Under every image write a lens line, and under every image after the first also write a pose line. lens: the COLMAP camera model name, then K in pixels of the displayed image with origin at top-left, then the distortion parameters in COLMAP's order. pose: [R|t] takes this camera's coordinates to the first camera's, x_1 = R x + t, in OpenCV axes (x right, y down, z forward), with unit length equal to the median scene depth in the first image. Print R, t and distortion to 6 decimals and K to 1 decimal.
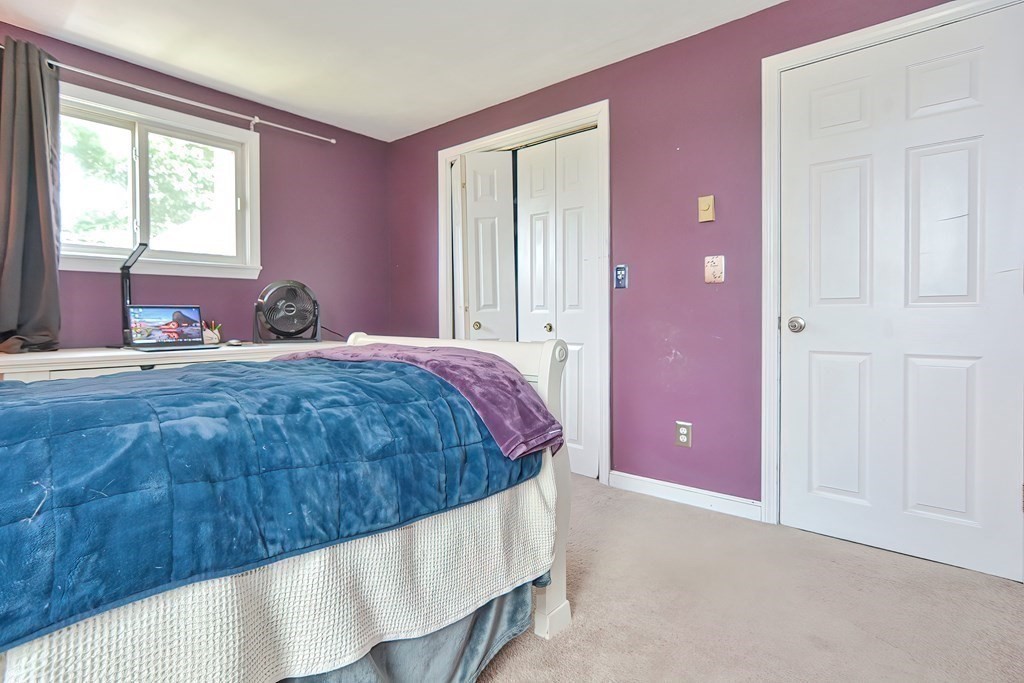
lens RADIAL K [[508.6, 0, 513.4], [0, 508.6, 332.1], [0, 0, 1]] dist [-0.009769, 0.000739]
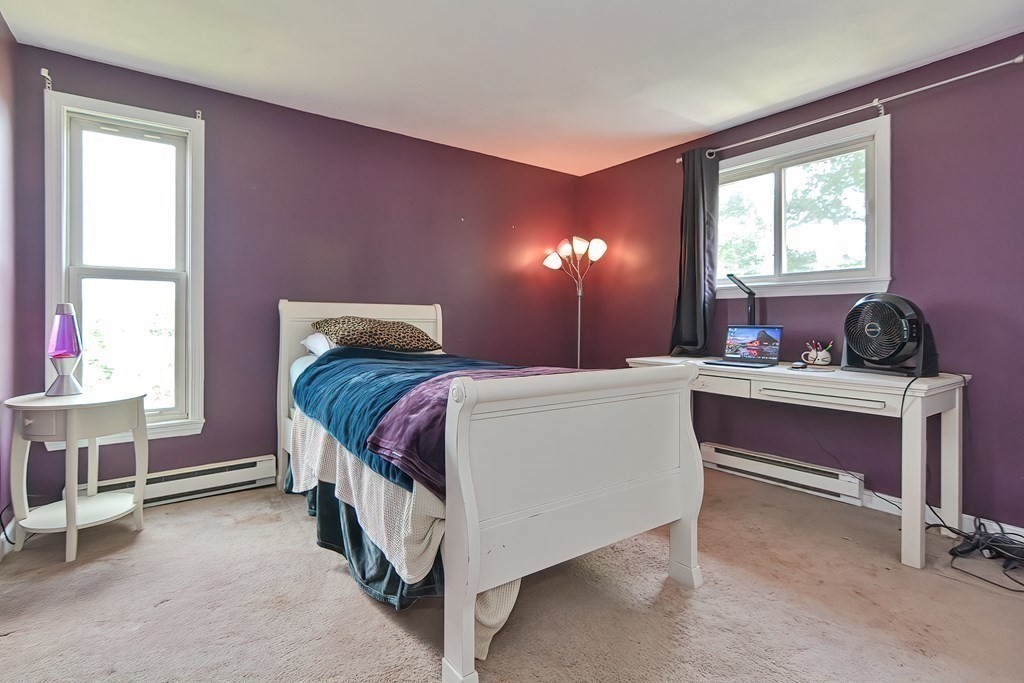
lens RADIAL K [[508.6, 0, 513.4], [0, 508.6, 332.1], [0, 0, 1]] dist [-0.009769, 0.000739]
pose [[-0.269013, 0.026158, -0.962781, 0.538823], [-0.037473, 0.998590, 0.037601, -0.060054], [0.962407, 0.046193, -0.267653, 0.779921]]
